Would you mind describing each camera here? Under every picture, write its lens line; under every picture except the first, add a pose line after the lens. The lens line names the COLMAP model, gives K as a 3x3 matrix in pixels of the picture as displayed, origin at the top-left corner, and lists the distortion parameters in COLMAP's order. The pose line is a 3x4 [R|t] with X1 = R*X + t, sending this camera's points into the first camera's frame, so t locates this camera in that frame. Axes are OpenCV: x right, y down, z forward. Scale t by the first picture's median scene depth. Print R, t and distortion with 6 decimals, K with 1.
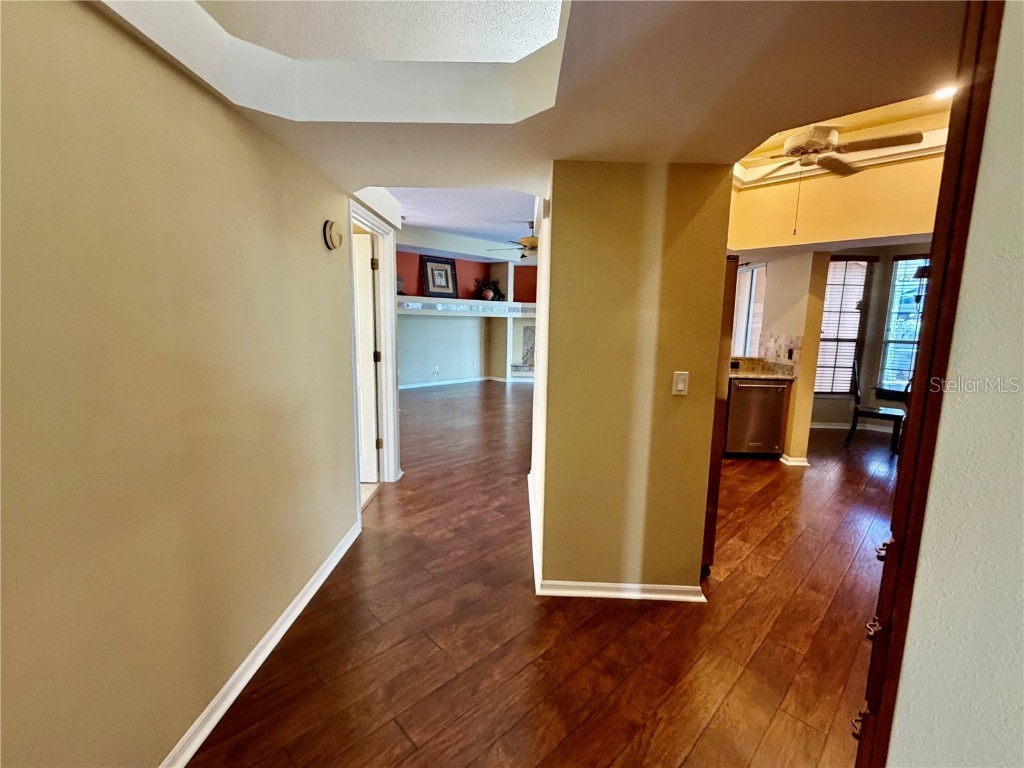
lens RADIAL K [[449.0, 0, 516.8], [0, 449.0, 383.9], [0, 0, 1]] dist [0.000017, -0.000763]
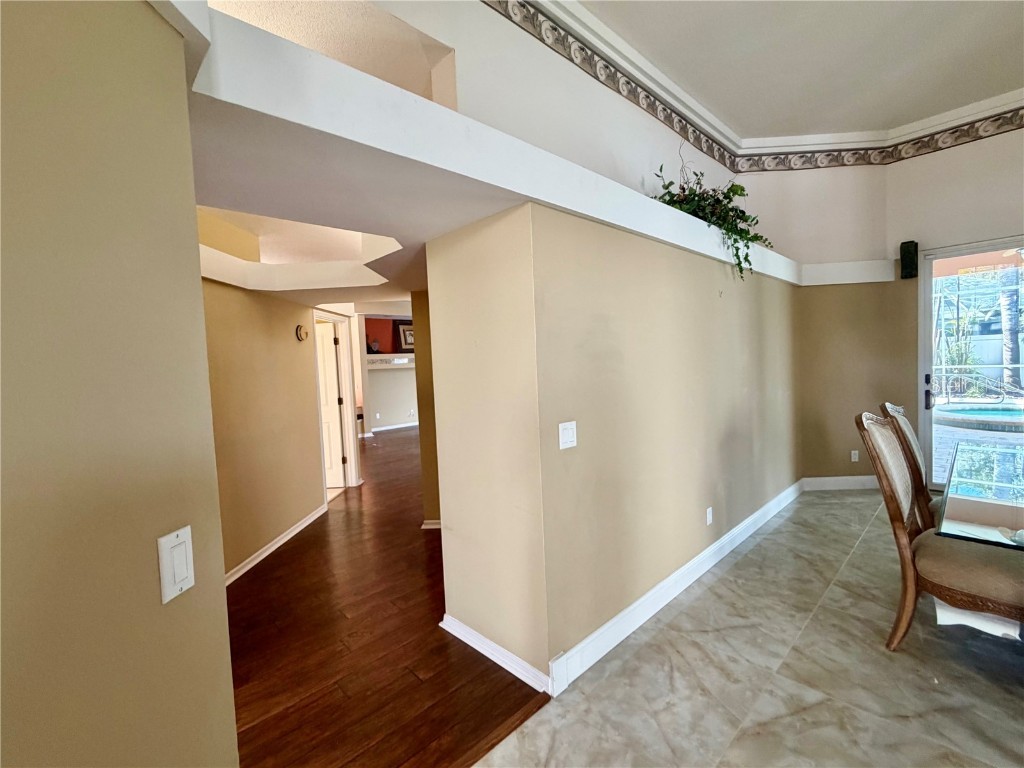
lens RADIAL K [[449.0, 0, 509.3], [0, 449.0, 385.2], [0, 0, 1]] dist [0.000017, -0.000763]
pose [[0.997595, -0.065070, -0.023877, 0.289248], [0.062564, 0.993616, -0.093882, 0.062086], [0.029833, 0.092162, 0.995297, -0.480014]]
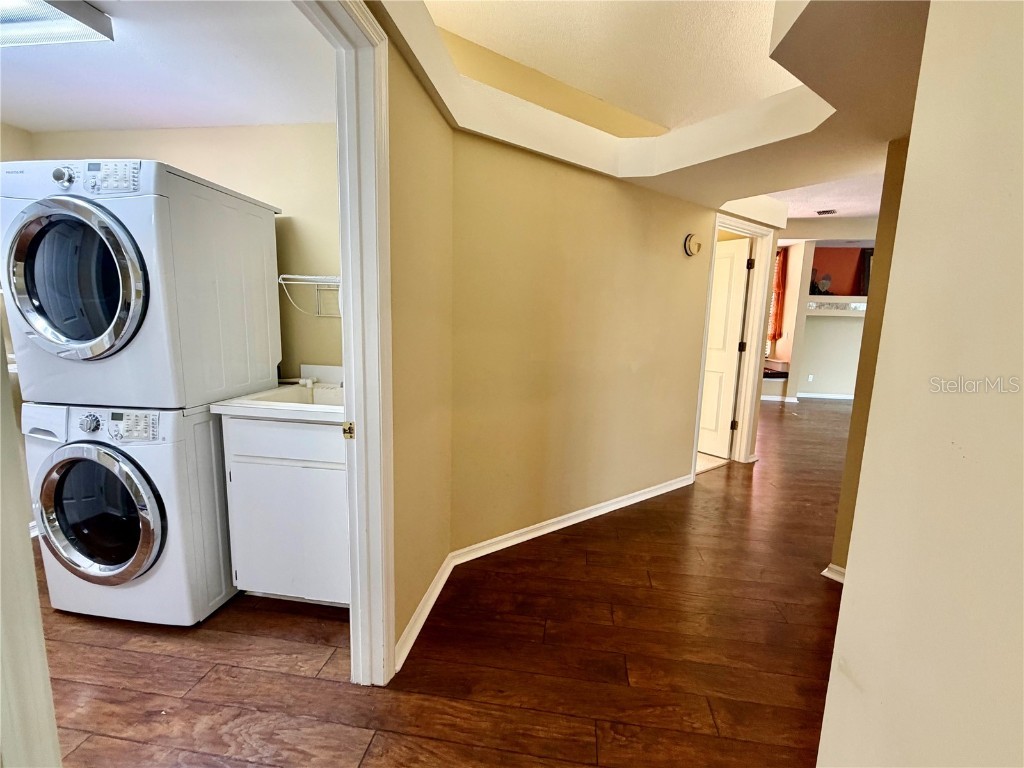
lens RADIAL K [[449.0, 0, 513.2], [0, 449.0, 386.7], [0, 0, 1]] dist [0.000017, -0.000763]
pose [[0.601650, 0.116524, -0.790215, 0.236964], [-0.127030, 0.990670, 0.049366, 0.054076], [0.788595, 0.070680, 0.610838, -0.125125]]
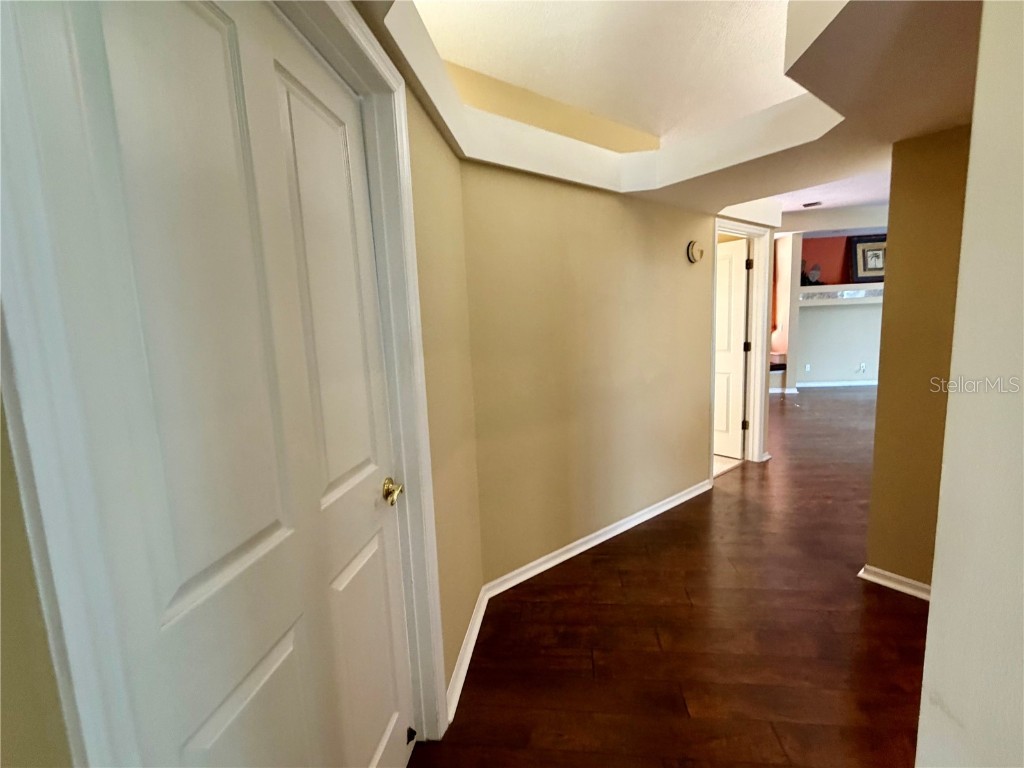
lens RADIAL K [[449.0, 0, 512.9], [0, 449.0, 386.3], [0, 0, 1]] dist [0.000017, -0.000763]
pose [[0.621056, 0.060223, -0.781449, 0.203942], [-0.054223, 0.997956, 0.033814, 0.031388], [0.781888, 0.021372, 0.623052, -0.151806]]
